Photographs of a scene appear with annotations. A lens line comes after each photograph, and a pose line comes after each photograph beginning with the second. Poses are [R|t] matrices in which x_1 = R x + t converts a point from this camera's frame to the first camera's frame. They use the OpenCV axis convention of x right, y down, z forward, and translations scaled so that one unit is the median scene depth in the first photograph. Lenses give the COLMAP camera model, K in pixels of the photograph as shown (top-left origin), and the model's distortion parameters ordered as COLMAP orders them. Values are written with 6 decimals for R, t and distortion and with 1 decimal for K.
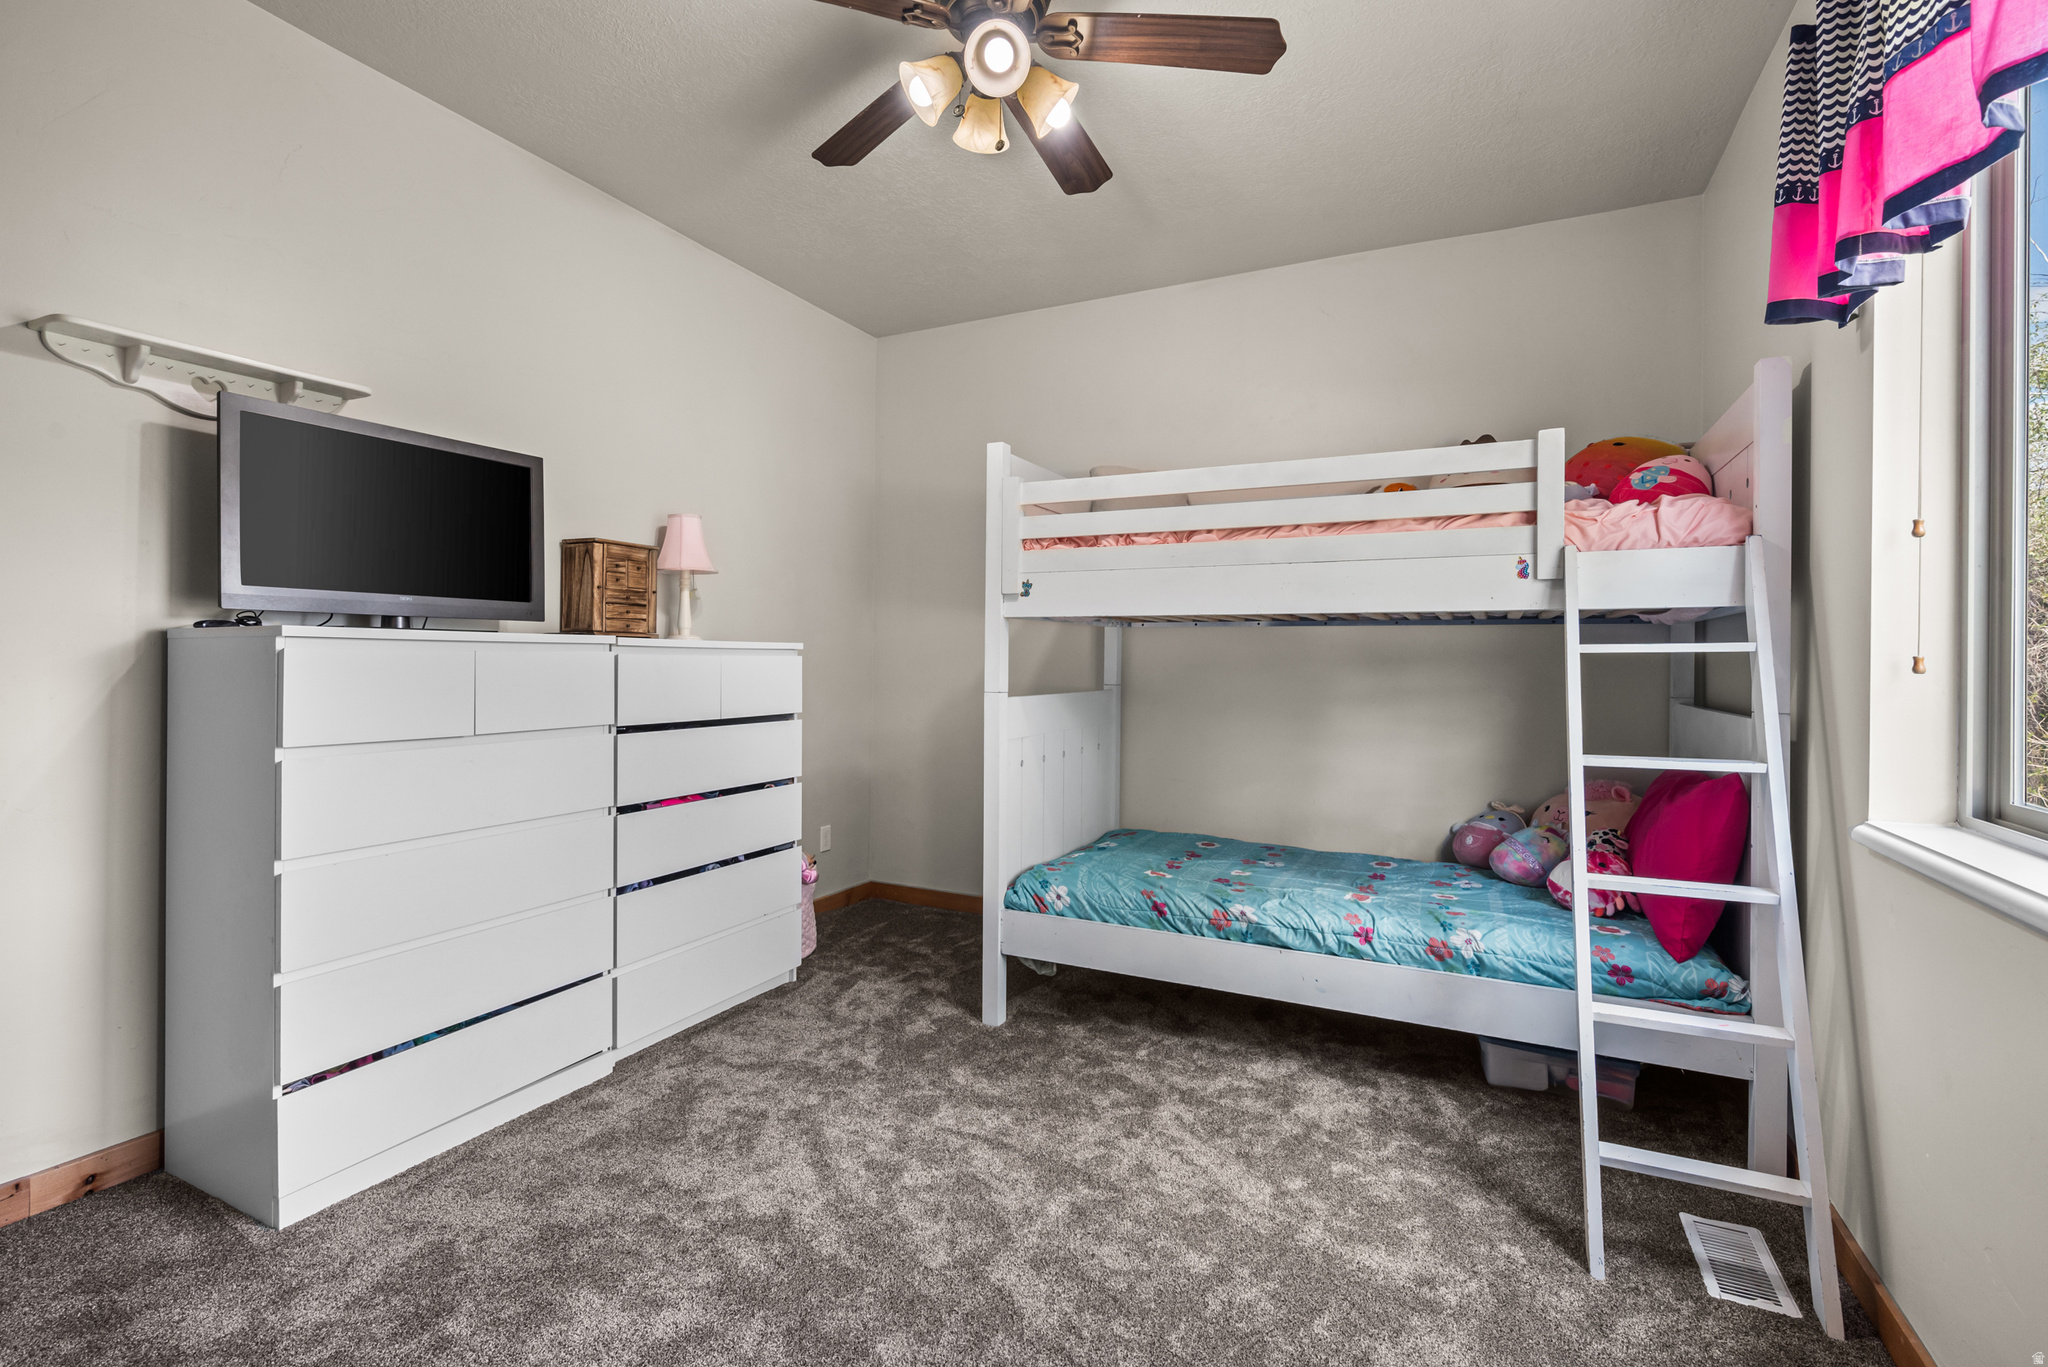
lens RADIAL K [[921.6, 0, 1021.9], [0, 921.6, 652.6], [0, 0, 1]] dist [0.000988, -0.000405]
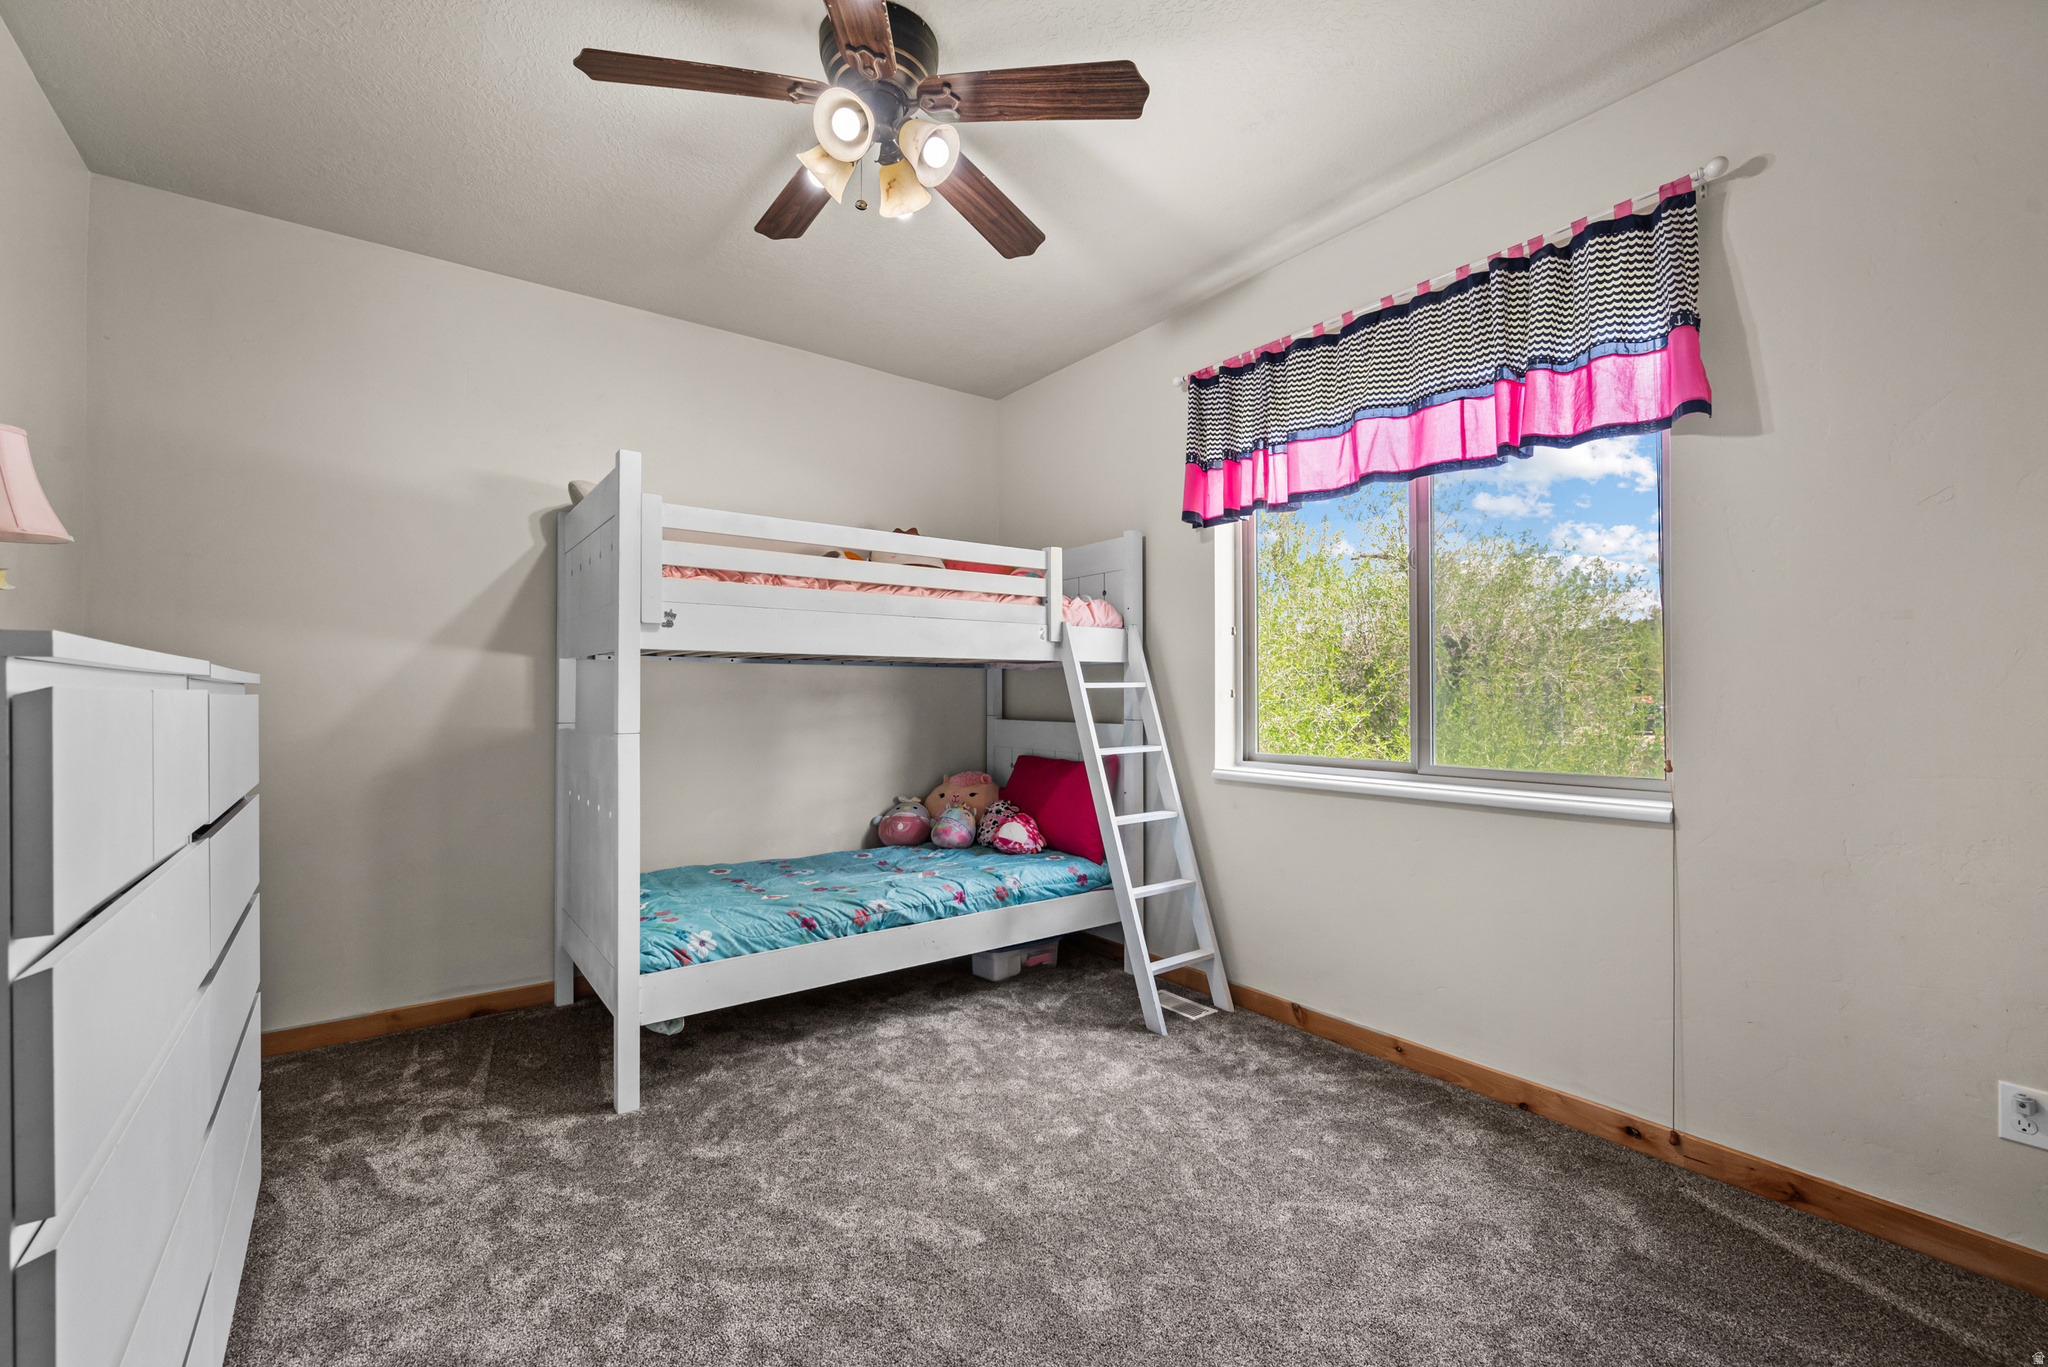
lens RADIAL K [[866.2, 0, 1024.0], [0, 866.2, 683.5], [0, 0, 1]] dist [0.000545, -0.000005]
pose [[0.448194, 0.002347, 0.893933, -0.668123], [-0.000594, 0.999997, -0.002328, -0.003290], [-0.893936, 0.000512, 0.448194, 0.321731]]
